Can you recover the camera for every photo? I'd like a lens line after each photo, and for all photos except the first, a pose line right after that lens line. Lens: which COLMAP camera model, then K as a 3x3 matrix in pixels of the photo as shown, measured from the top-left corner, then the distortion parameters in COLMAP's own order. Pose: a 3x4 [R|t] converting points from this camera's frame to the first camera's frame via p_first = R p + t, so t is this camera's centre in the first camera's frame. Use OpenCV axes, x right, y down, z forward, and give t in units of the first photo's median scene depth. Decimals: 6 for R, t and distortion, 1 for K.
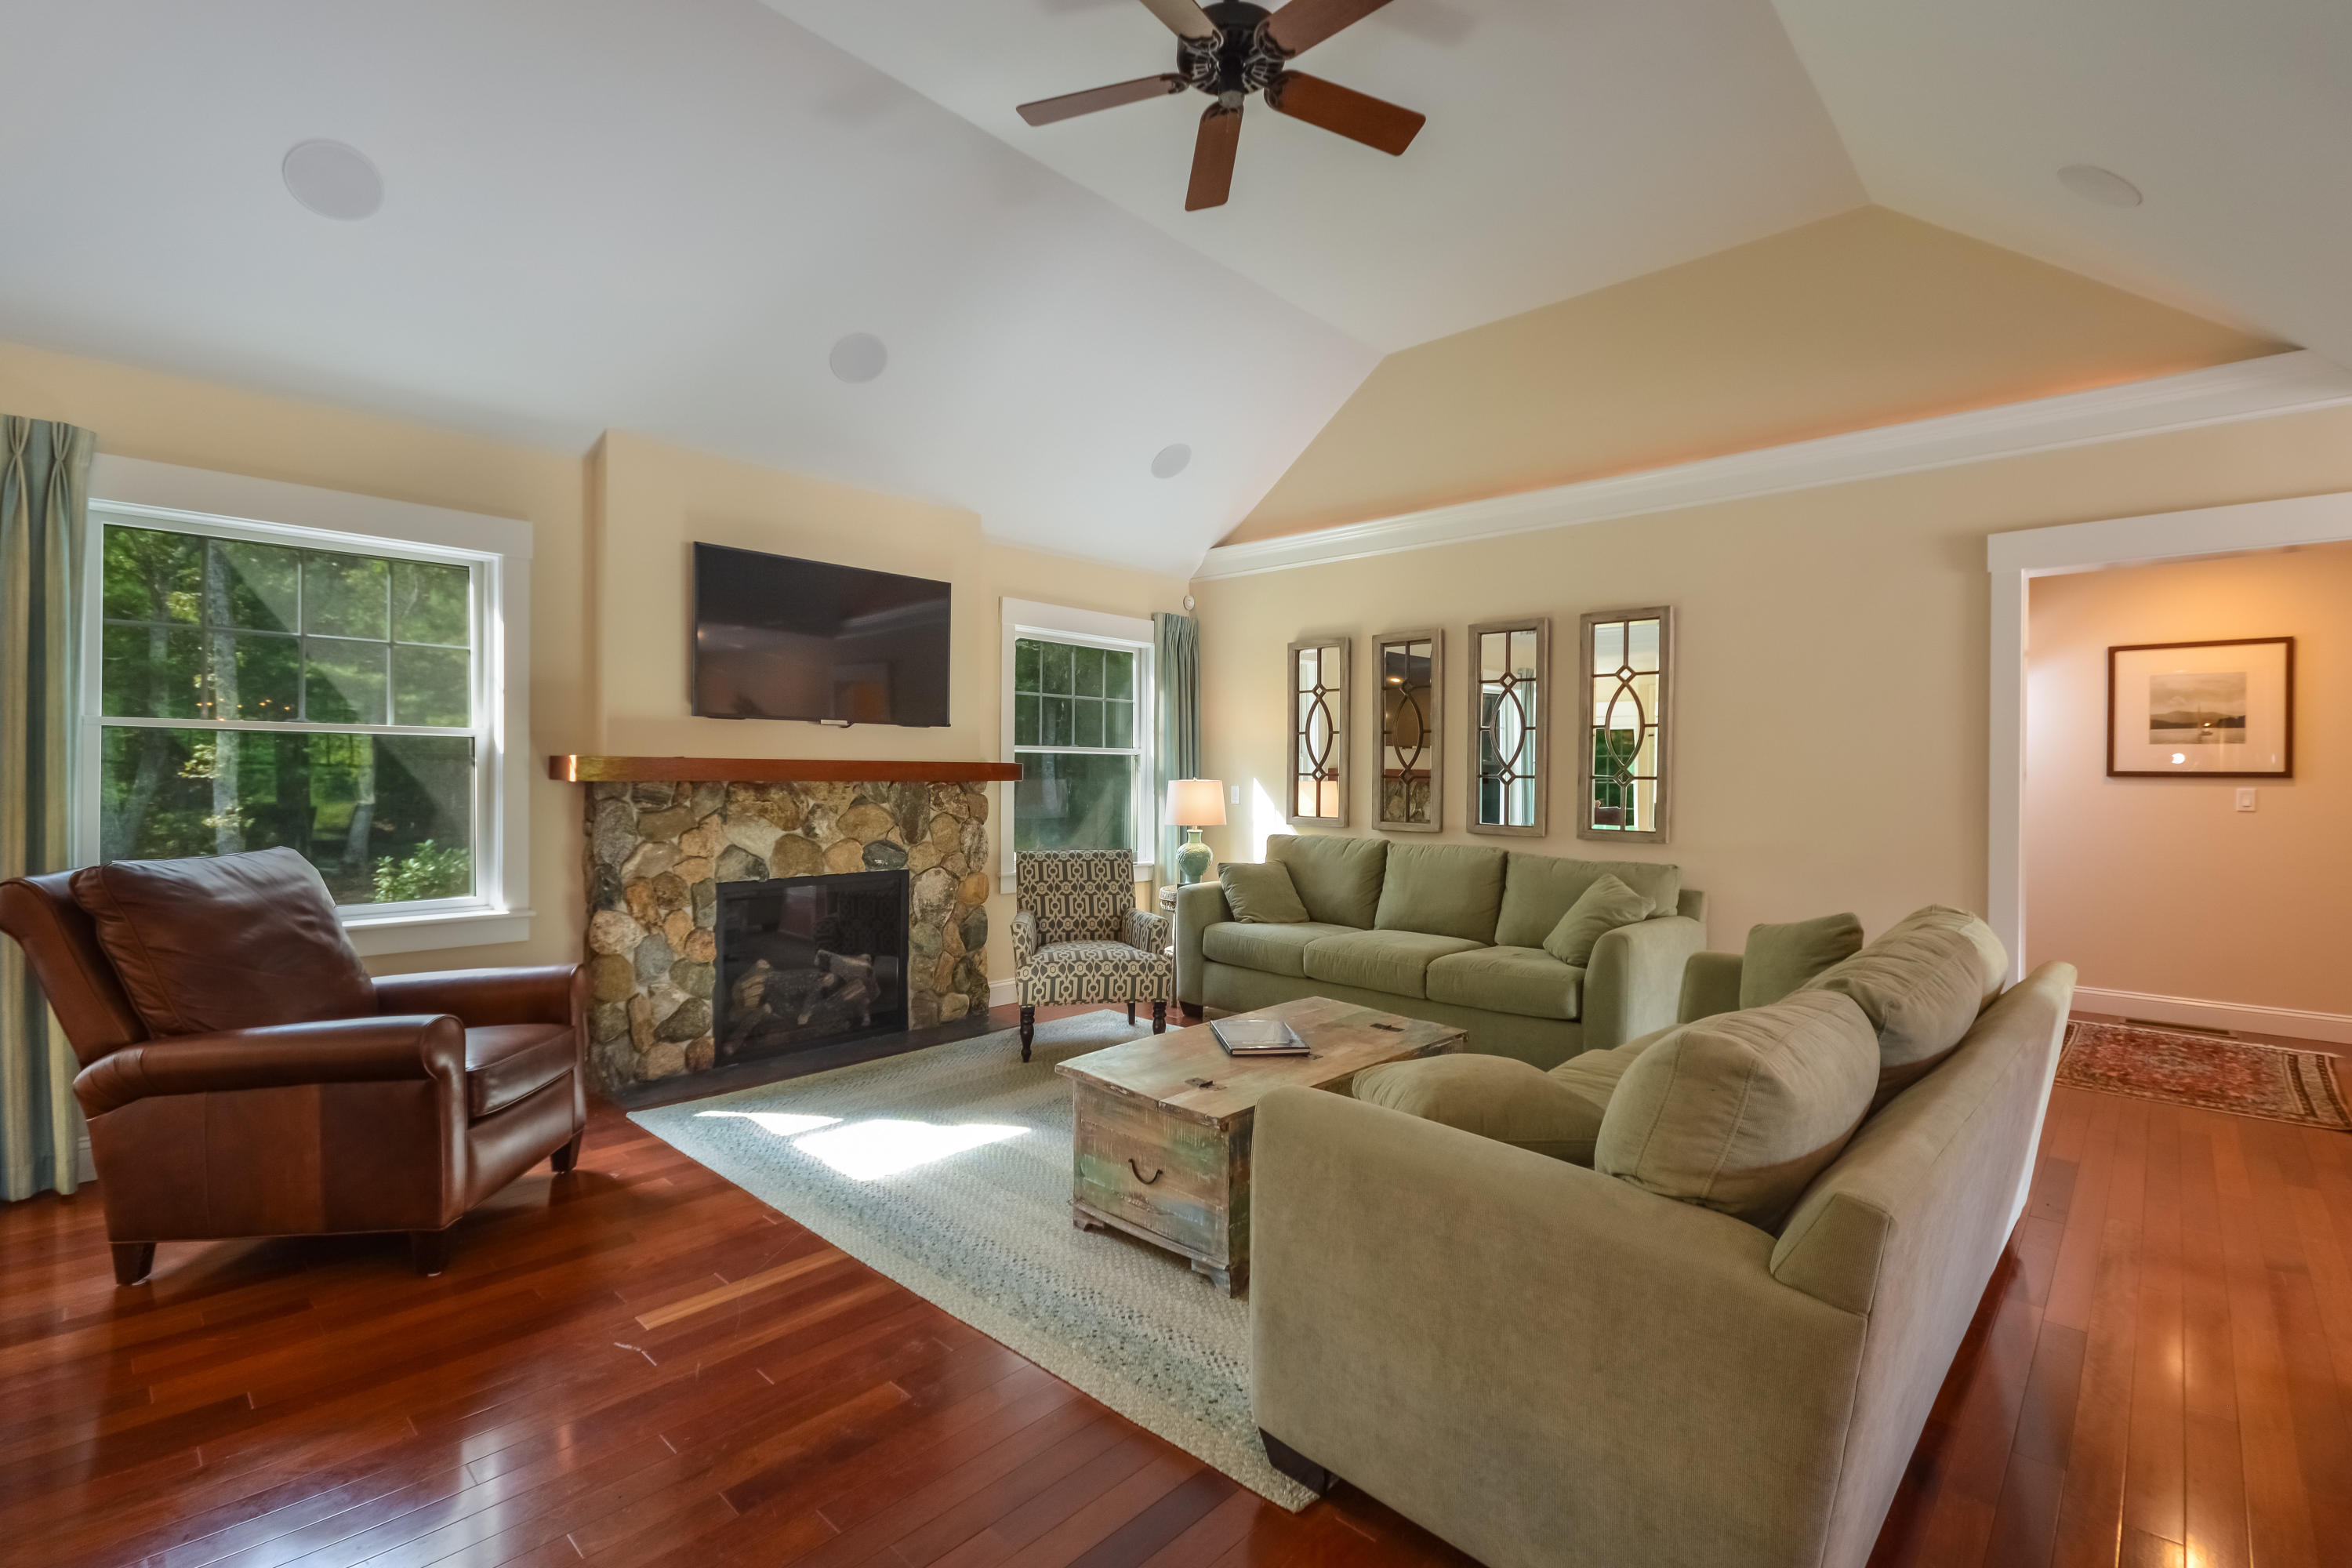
lens RADIAL K [[1025.2, 0, 1184.5], [0, 1025.2, 783.2], [0, 0, 1]] dist [0.003023, -0.004533]
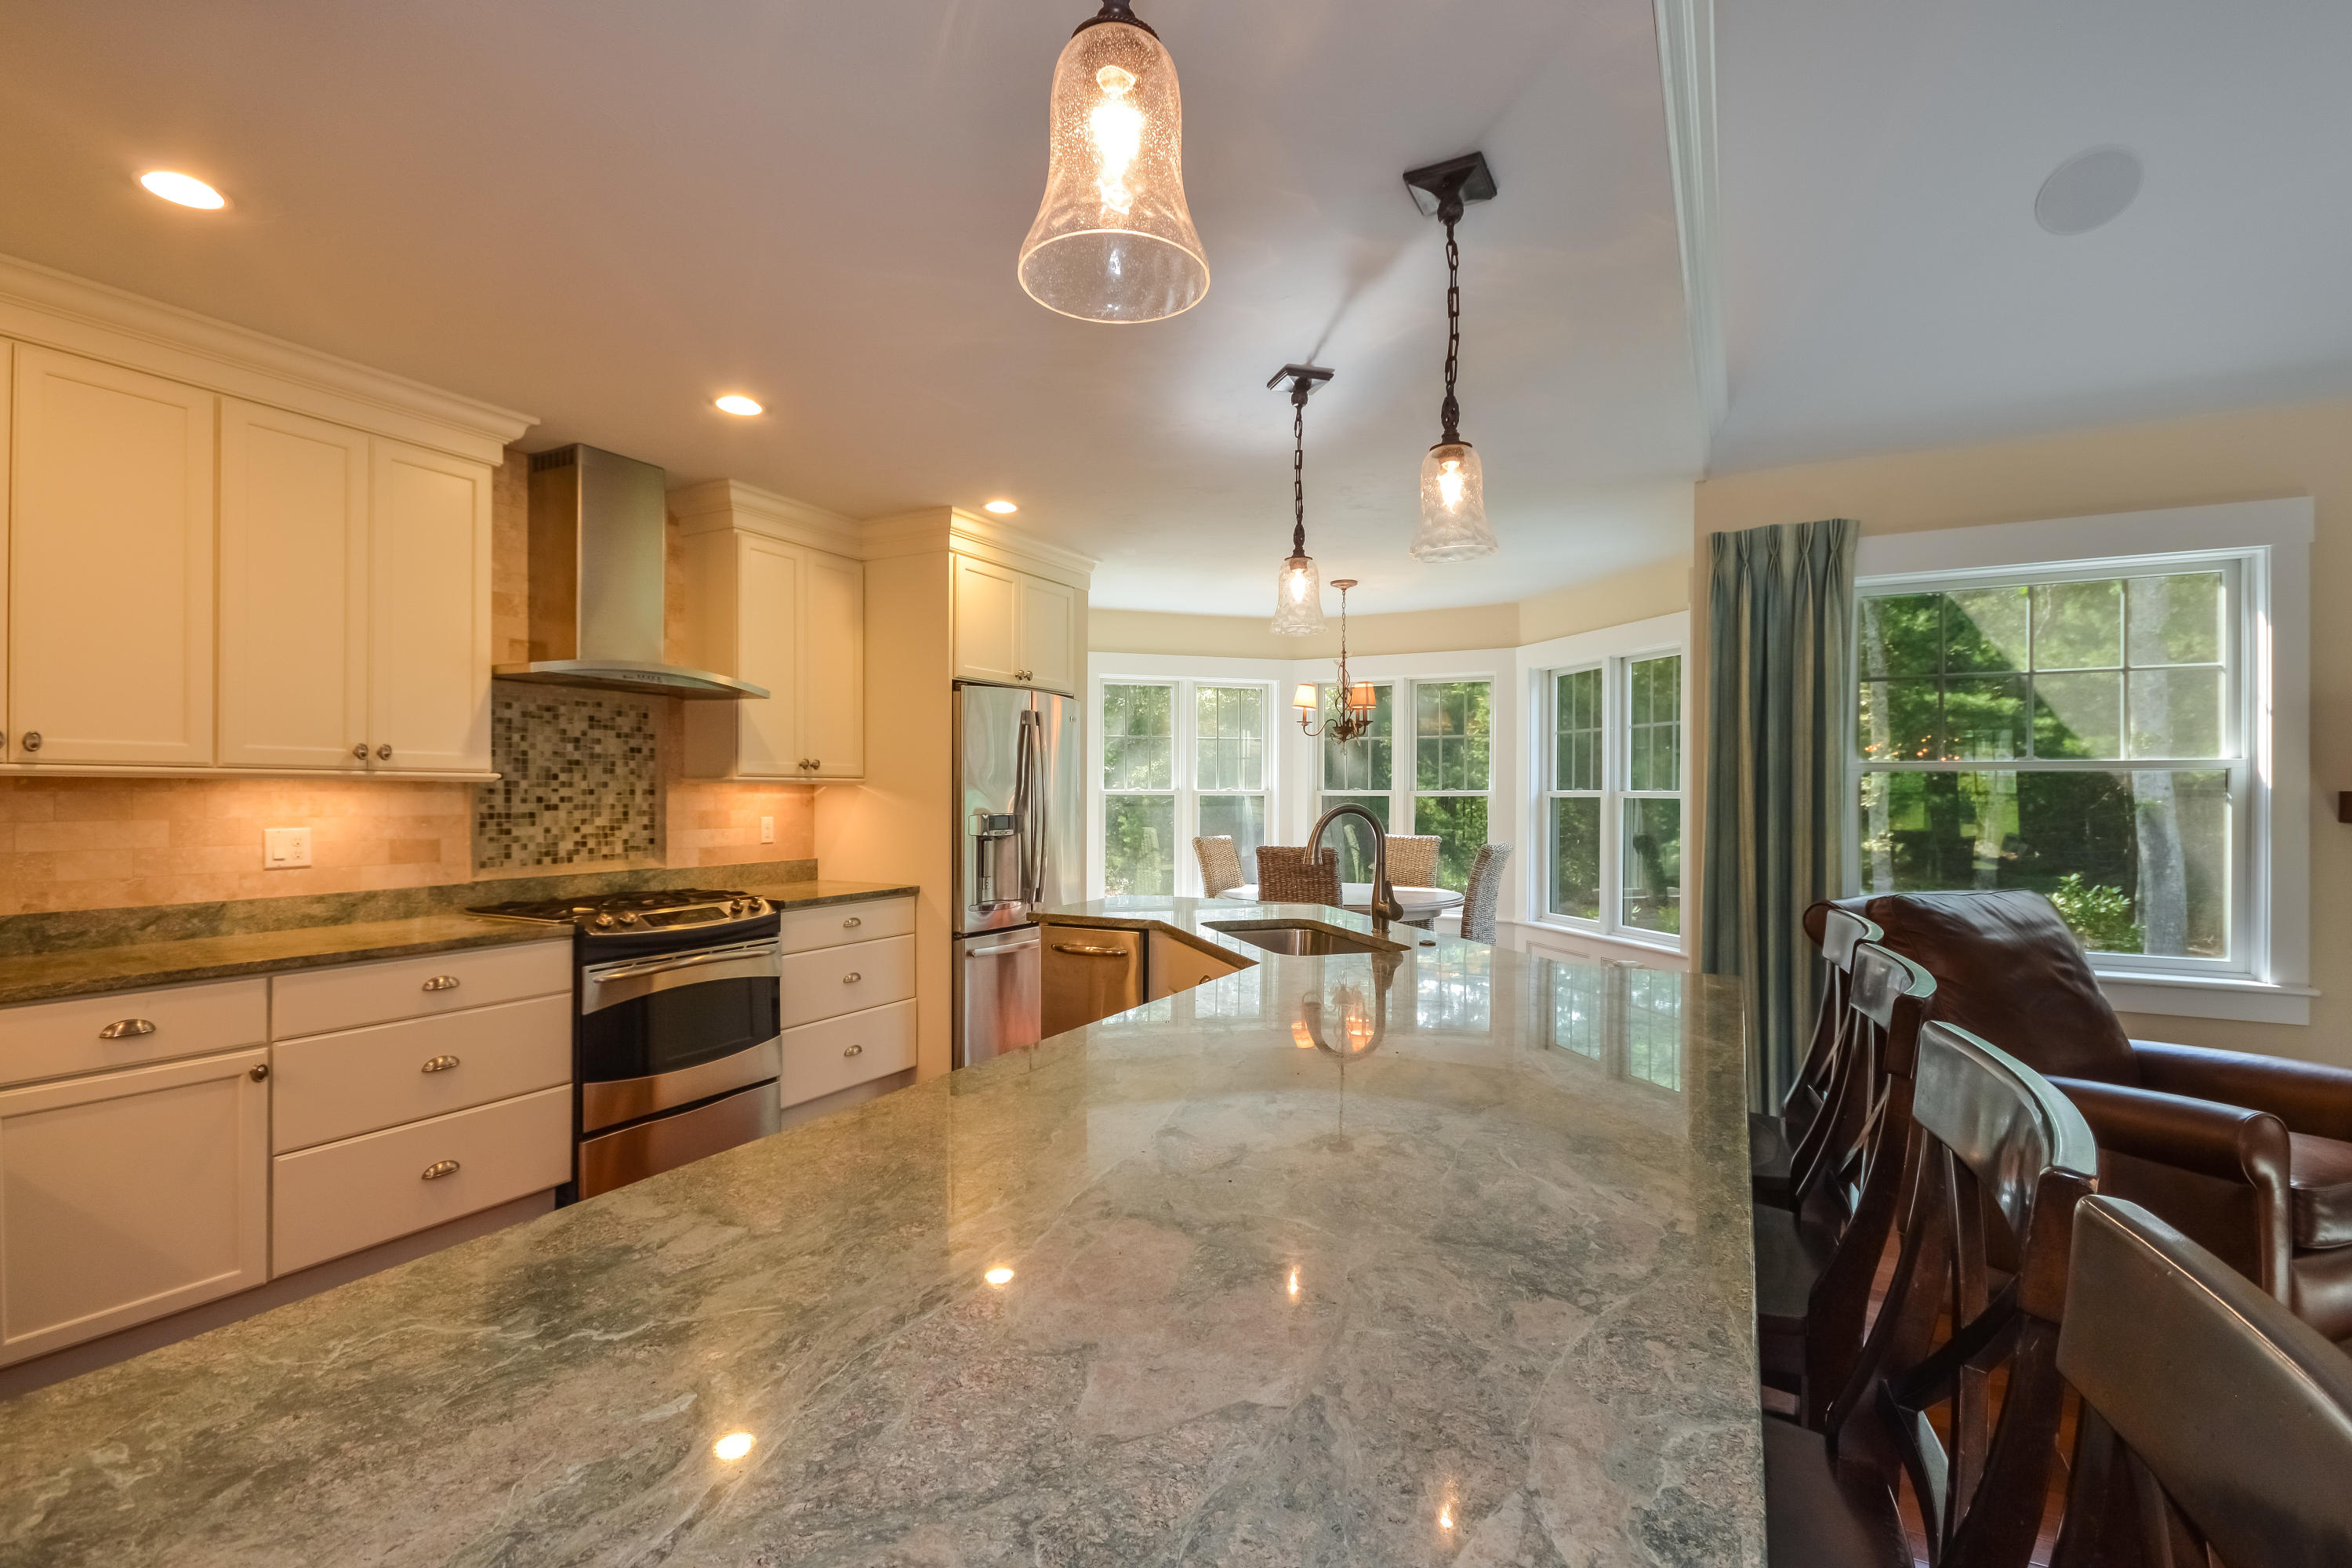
lens RADIAL K [[1025.2, 0, 1181.4], [0, 1025.2, 786.3], [0, 0, 1]] dist [0.003023, -0.004533]
pose [[0.276465, -0.007642, -0.960994, -0.111999], [-0.006209, 0.999933, -0.009738, -0.016094], [0.961004, 0.008659, 0.276399, -0.048639]]
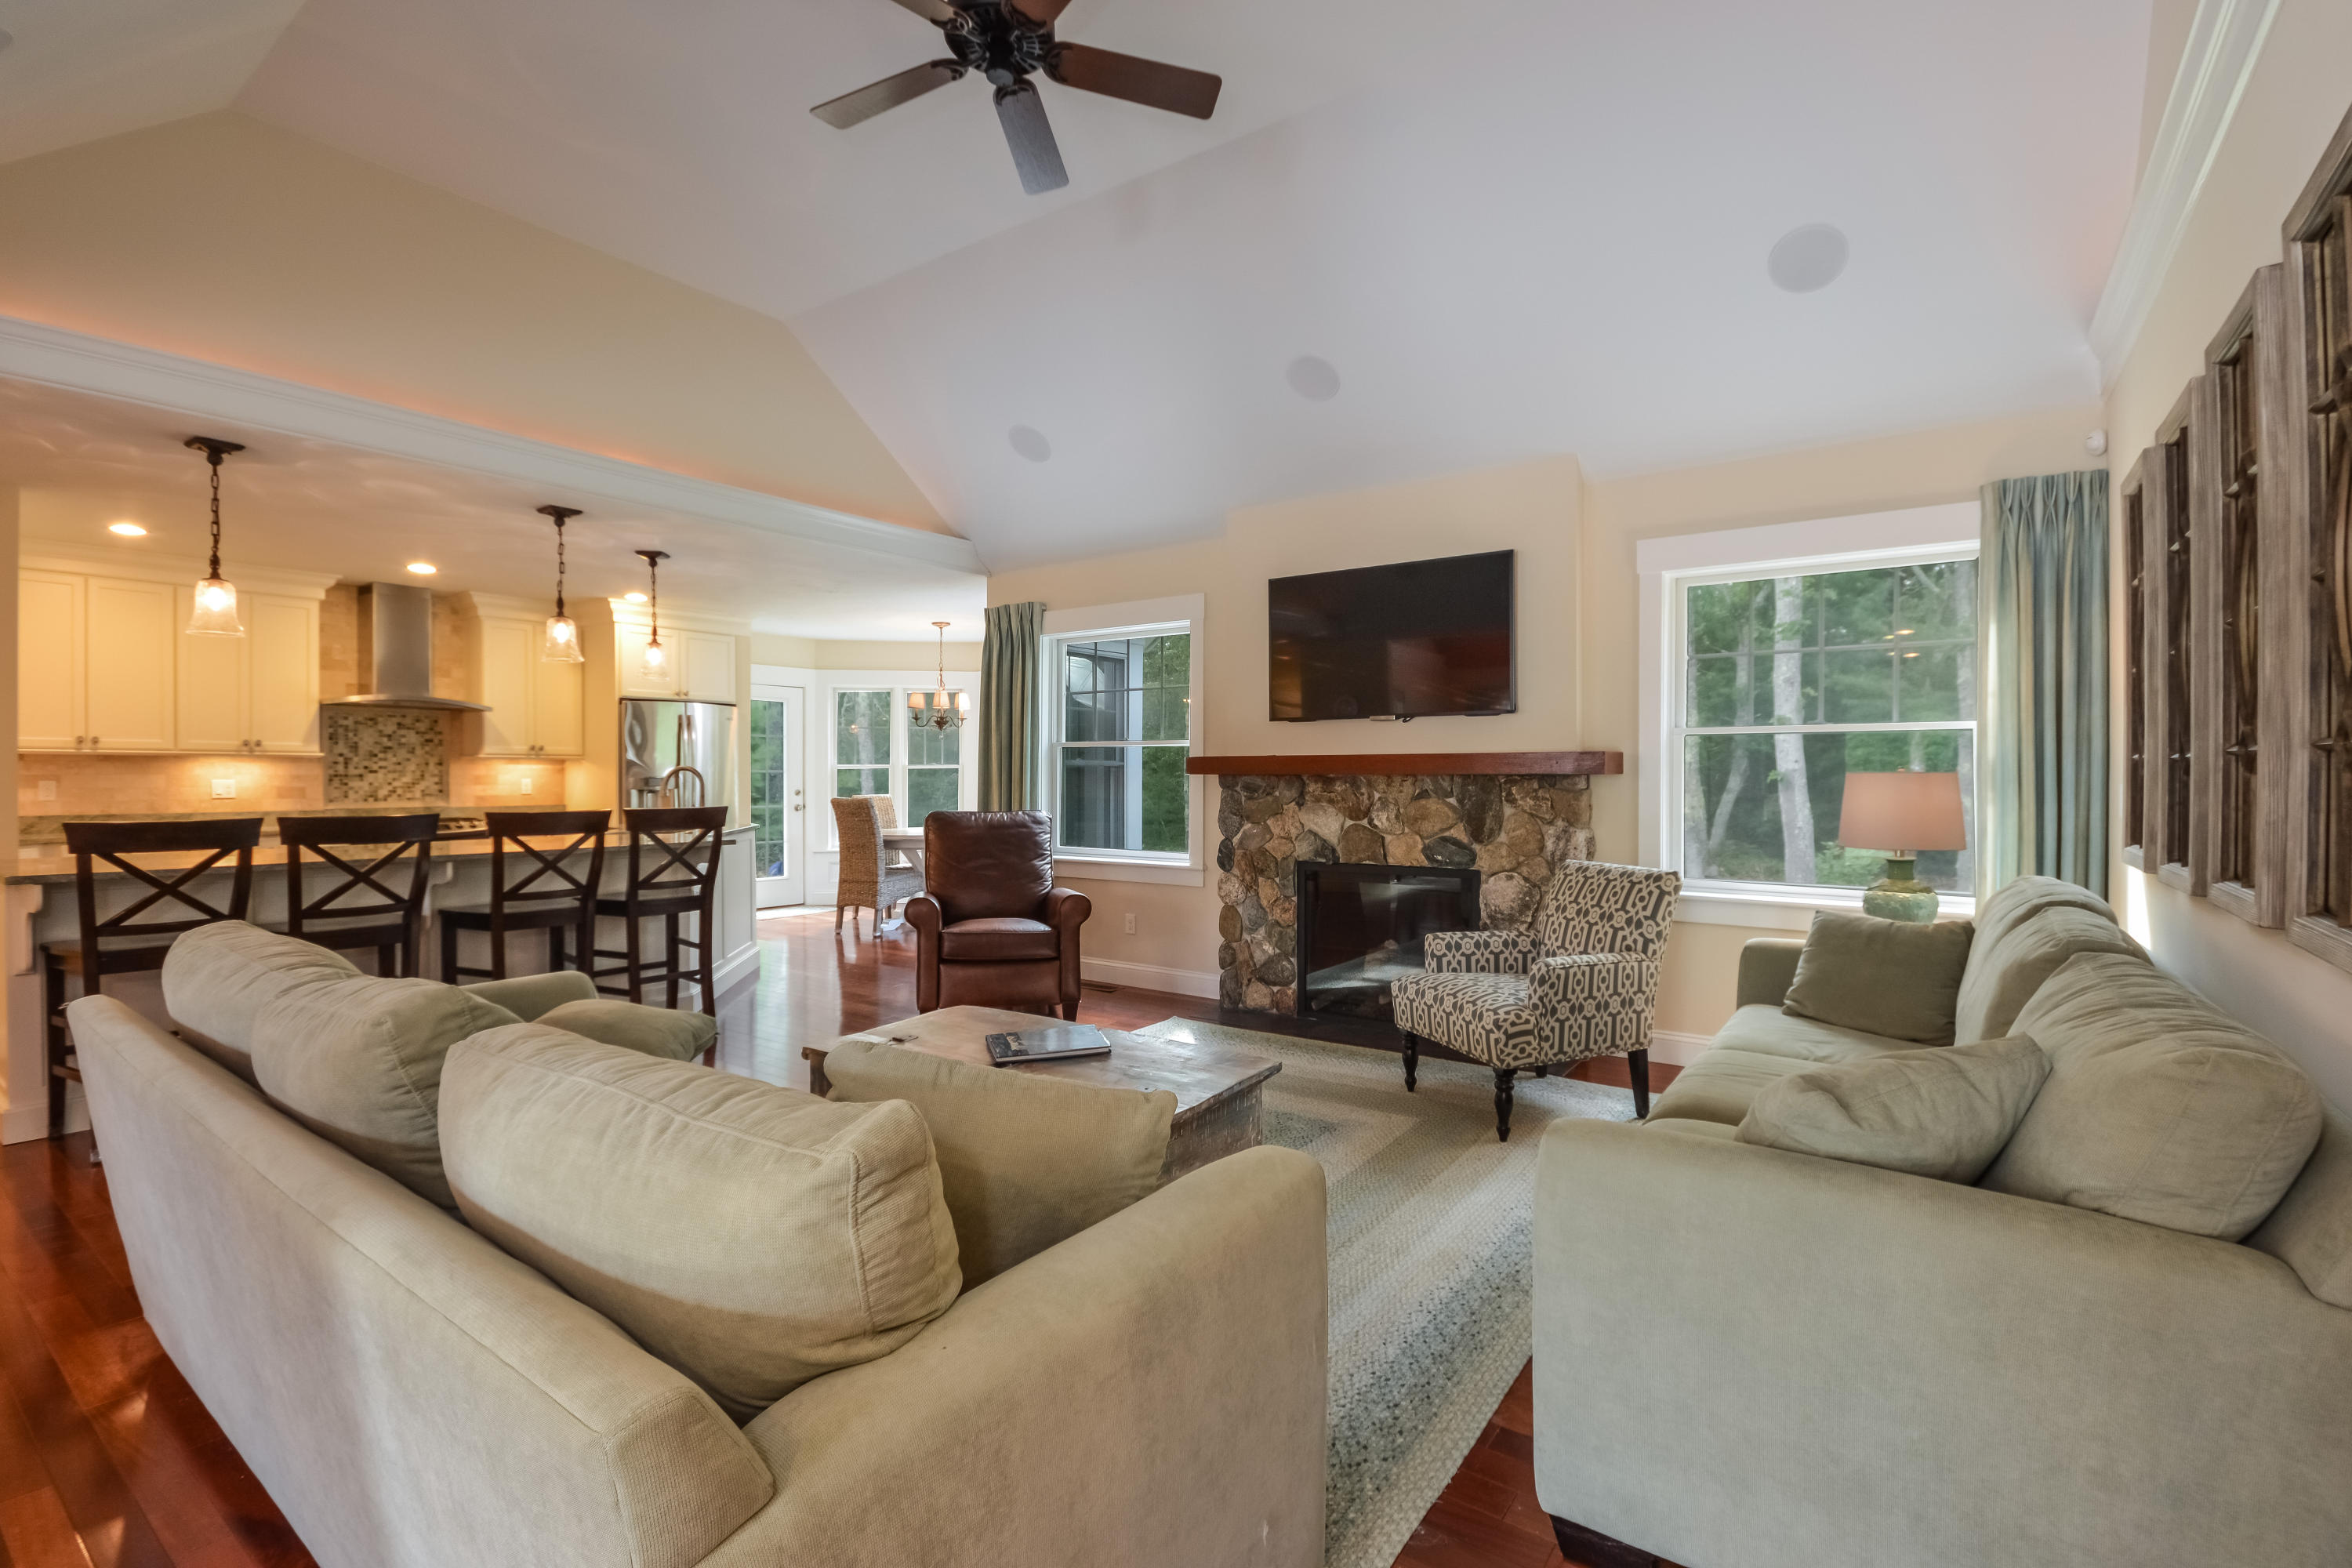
lens RADIAL K [[1025.2, 0, 1175.4], [0, 1025.2, 777.6], [0, 0, 1]] dist [0.003023, -0.004533]
pose [[0.152089, -0.000448, -0.988367, 0.688469], [-0.003371, 0.999994, -0.000972, 0.002807], [0.988361, 0.003479, 0.152086, 0.667538]]
